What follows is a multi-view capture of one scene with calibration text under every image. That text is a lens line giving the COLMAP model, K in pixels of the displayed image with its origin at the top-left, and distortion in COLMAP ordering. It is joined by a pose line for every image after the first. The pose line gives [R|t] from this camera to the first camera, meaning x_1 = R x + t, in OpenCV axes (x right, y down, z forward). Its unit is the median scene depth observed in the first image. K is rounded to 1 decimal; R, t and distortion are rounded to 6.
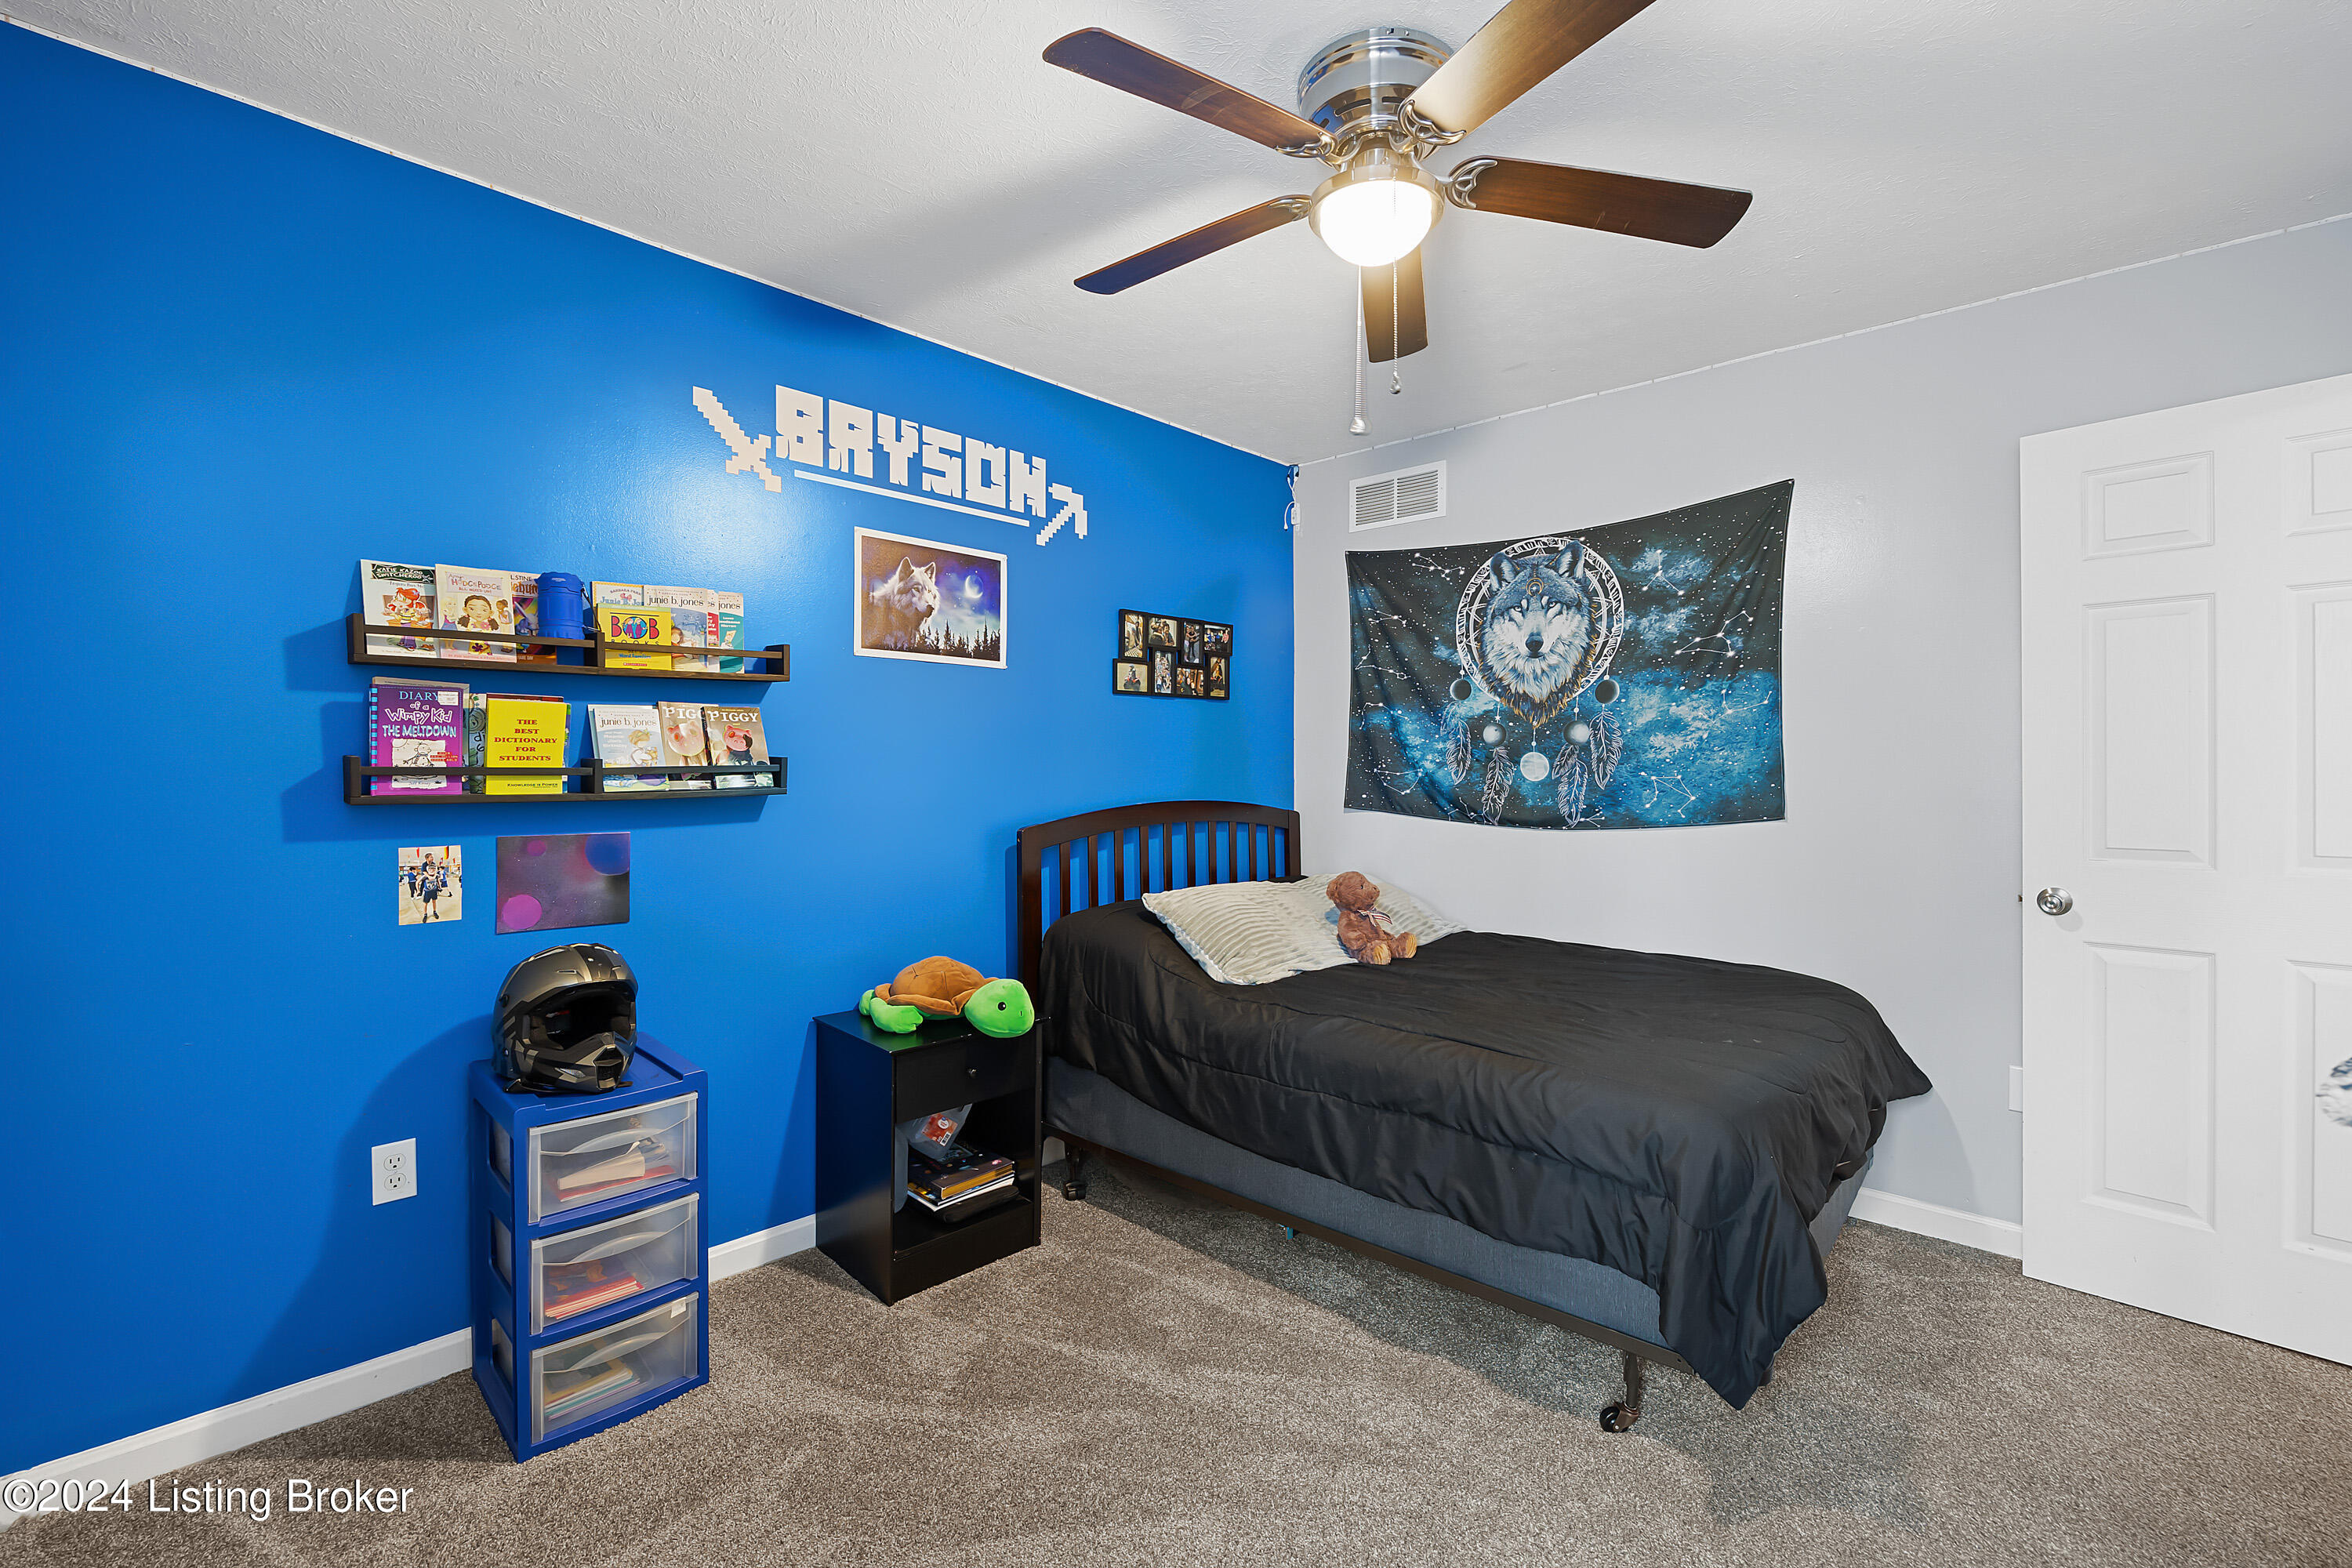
lens RADIAL K [[1039.5, 0, 1178.4], [0, 1039.5, 776.7], [0, 0, 1]] dist [-0.000210, 0.000038]
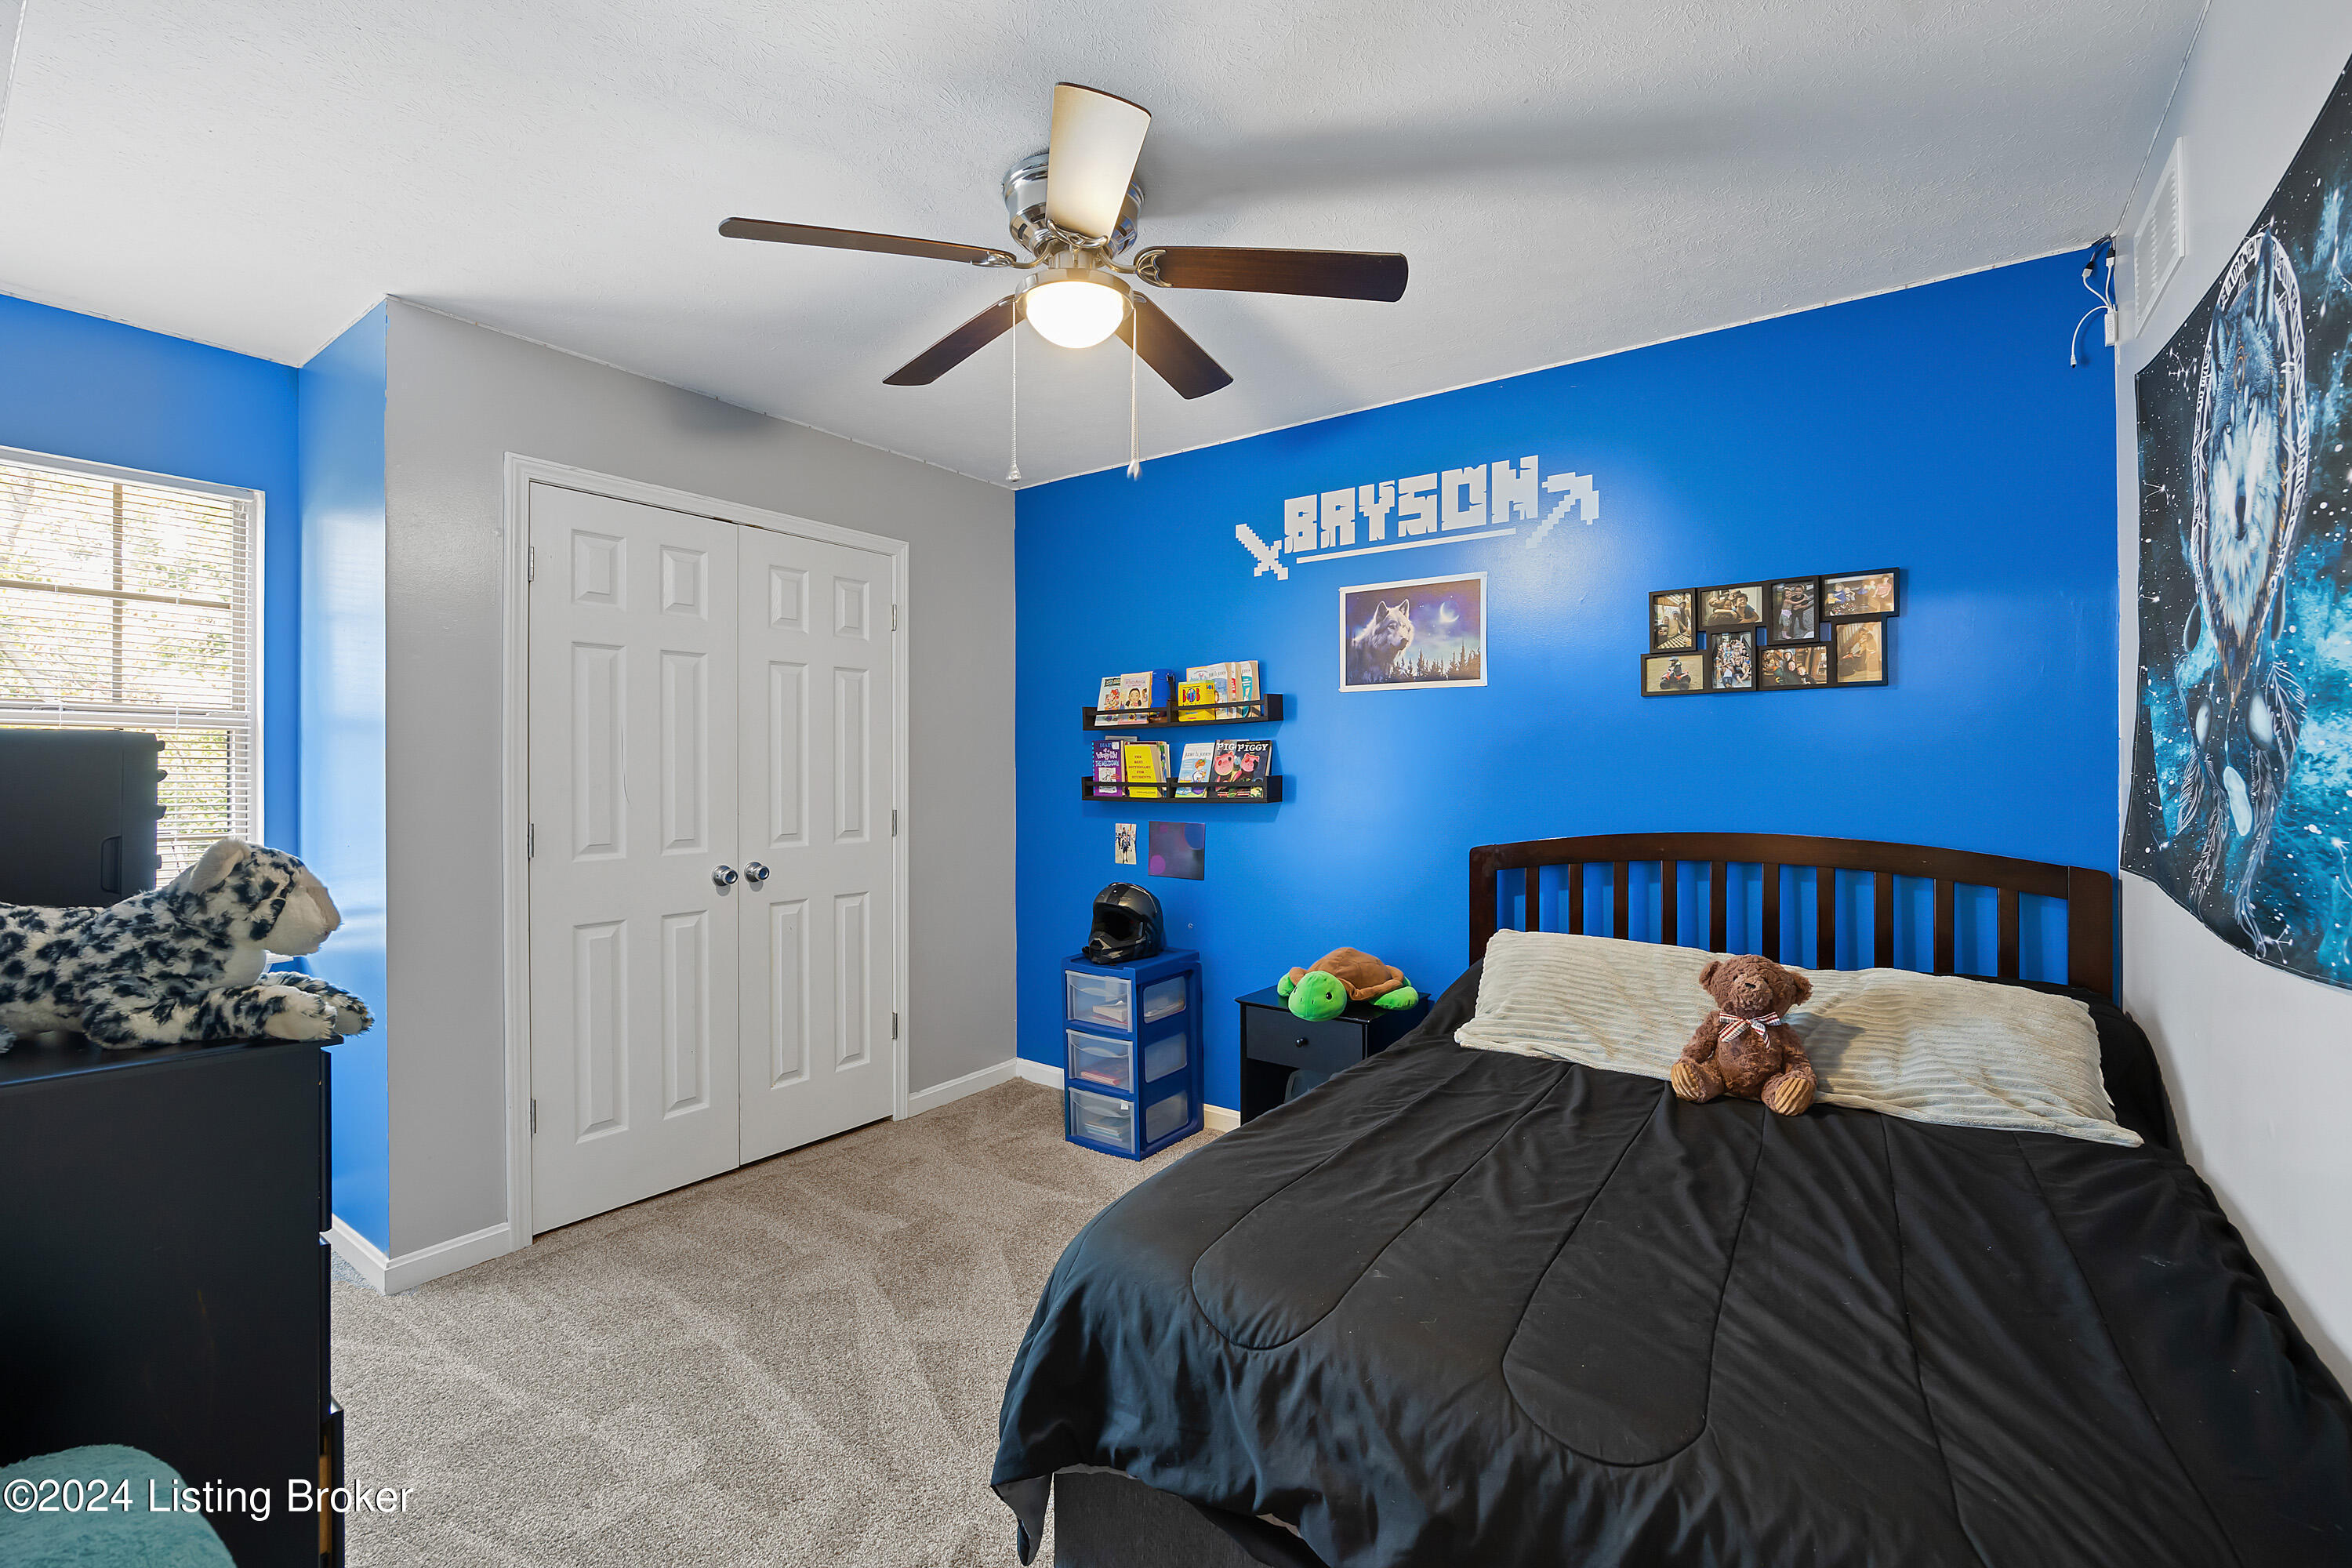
lens RADIAL K [[1121.5, 0, 1185.4], [0, 1121.5, 778.4], [0, 0, 1]] dist [0.003353, 0.000403]
pose [[0.077572, 0.008176, -0.996953, 0.945783], [-0.009536, 0.999927, 0.007458, -0.022403], [0.996941, 0.008929, 0.077644, 0.679050]]
